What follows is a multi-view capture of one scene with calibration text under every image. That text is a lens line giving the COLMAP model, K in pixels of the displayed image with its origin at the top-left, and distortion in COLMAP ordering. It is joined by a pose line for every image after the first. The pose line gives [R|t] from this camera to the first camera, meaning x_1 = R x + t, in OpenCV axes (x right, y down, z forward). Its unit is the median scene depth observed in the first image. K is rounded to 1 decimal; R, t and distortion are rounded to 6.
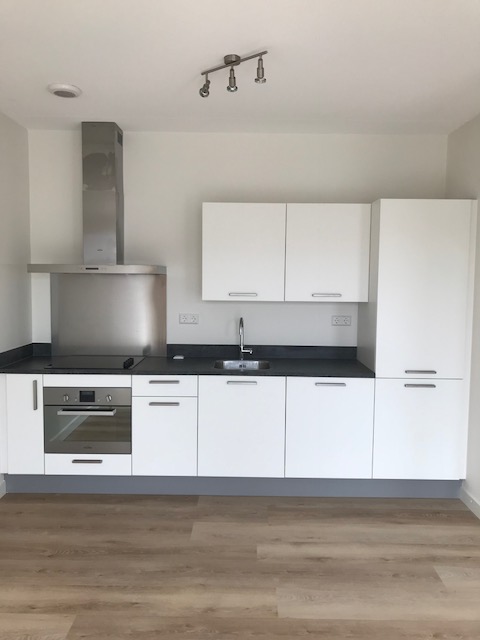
lens RADIAL K [[520.7, 0, 240.0], [0, 520.7, 320.0], [0, 0, 1]] dist [0.050235, -0.045228]
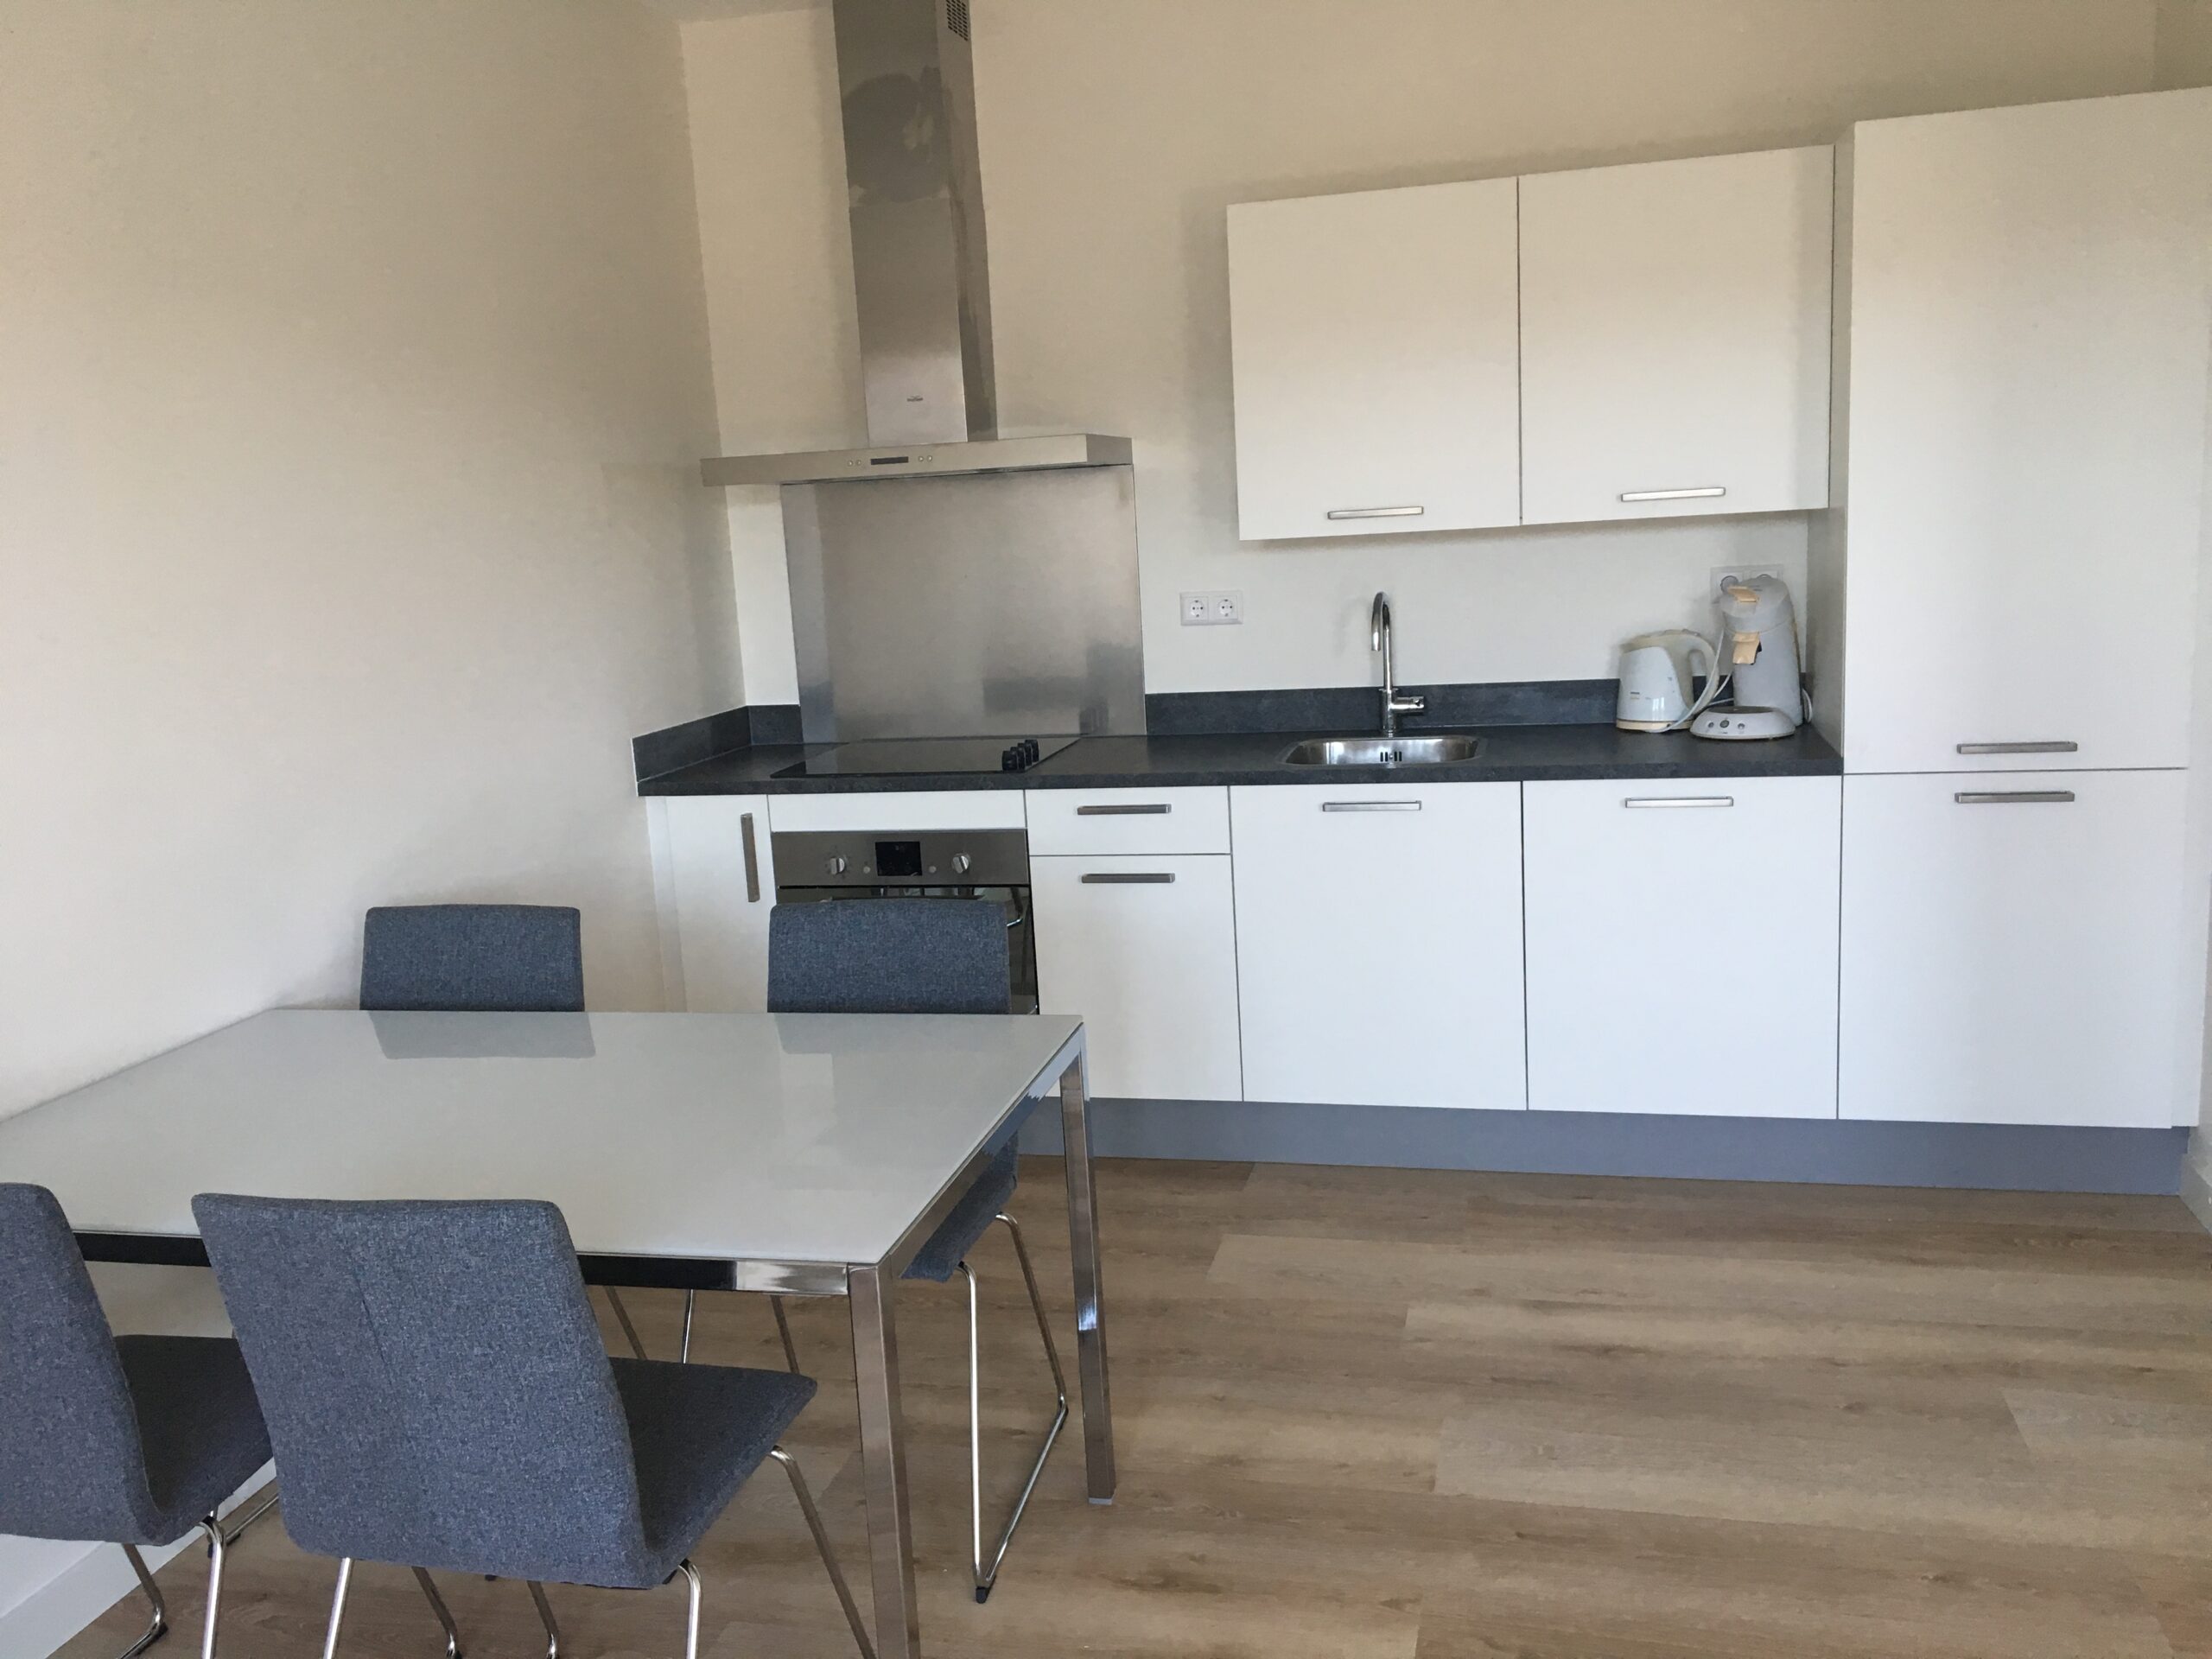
lens RADIAL K [[1822.7, 0, 1106.0], [0, 1822.7, 829.5], [0, 0, 1]] dist [0.119813, -0.133232]
pose [[0.973458, -0.023901, -0.227614, 0.095588], [0.048017, 0.993726, 0.101011, 0.018431], [0.223771, -0.109259, 0.968498, -0.075477]]
